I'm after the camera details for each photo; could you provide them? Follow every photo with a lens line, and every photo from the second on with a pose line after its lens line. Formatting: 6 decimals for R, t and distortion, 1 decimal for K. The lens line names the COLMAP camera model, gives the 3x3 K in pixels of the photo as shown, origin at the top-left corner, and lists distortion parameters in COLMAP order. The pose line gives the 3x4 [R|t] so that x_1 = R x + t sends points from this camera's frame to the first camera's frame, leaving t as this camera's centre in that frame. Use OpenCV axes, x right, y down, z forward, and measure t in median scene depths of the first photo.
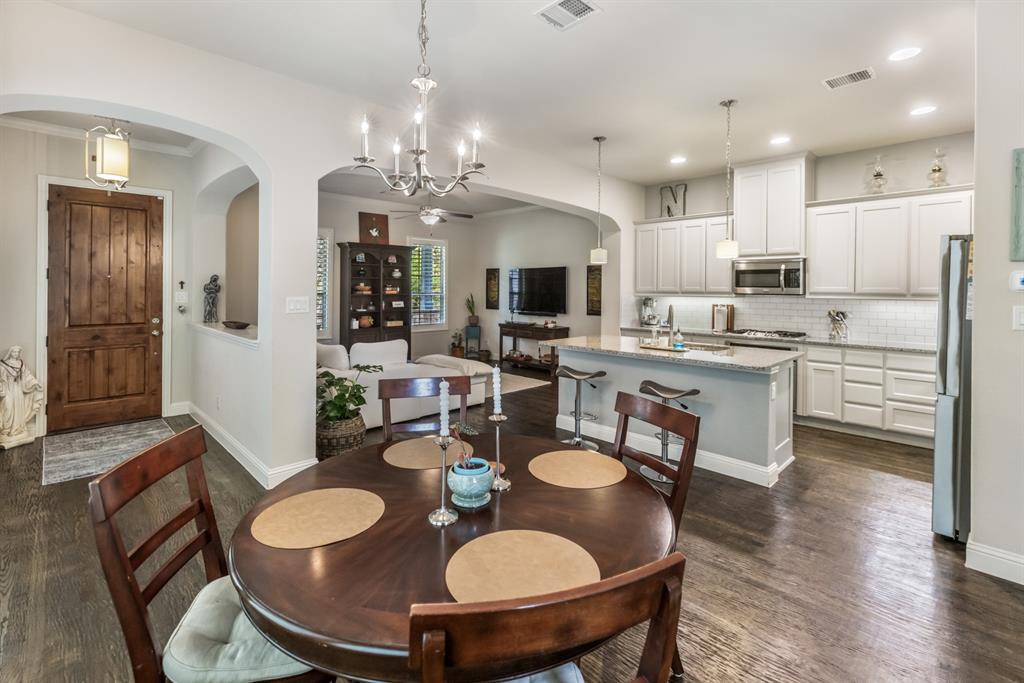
lens RADIAL K [[464.0, 0, 514.3], [0, 464.0, 286.2], [0, 0, 1]] dist [-0.001021, -0.000155]
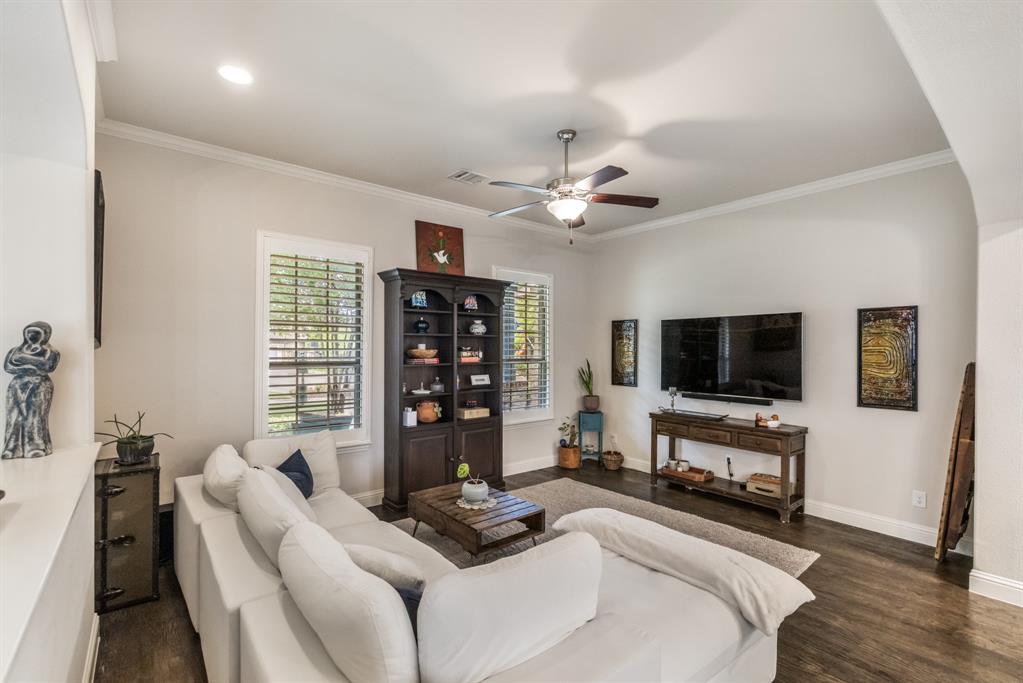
lens RADIAL K [[452.7, 0, 508.2], [0, 452.7, 350.2], [0, 0, 1]] dist [-0.000654, -0.000140]
pose [[0.995178, -0.000329, -0.098083, -0.162409], [0.001156, 0.999964, 0.008377, -0.003547], [0.098076, -0.008450, 0.995143, 0.442407]]
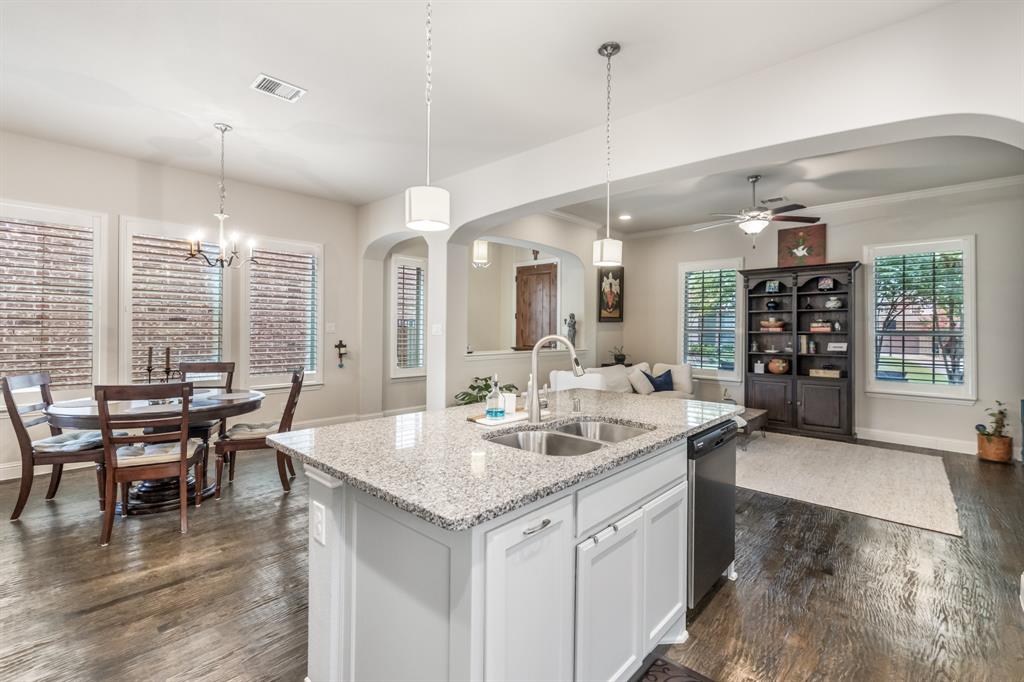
lens RADIAL K [[452.6, 0, 511.3], [0, 452.6, 324.8], [0, 0, 1]] dist [-0.001334, -0.000131]
pose [[0.044677, -0.014629, -0.998894, 0.418174], [-0.003810, 0.999883, -0.014814, 0.017996], [0.998994, 0.004467, 0.044616, 0.490445]]
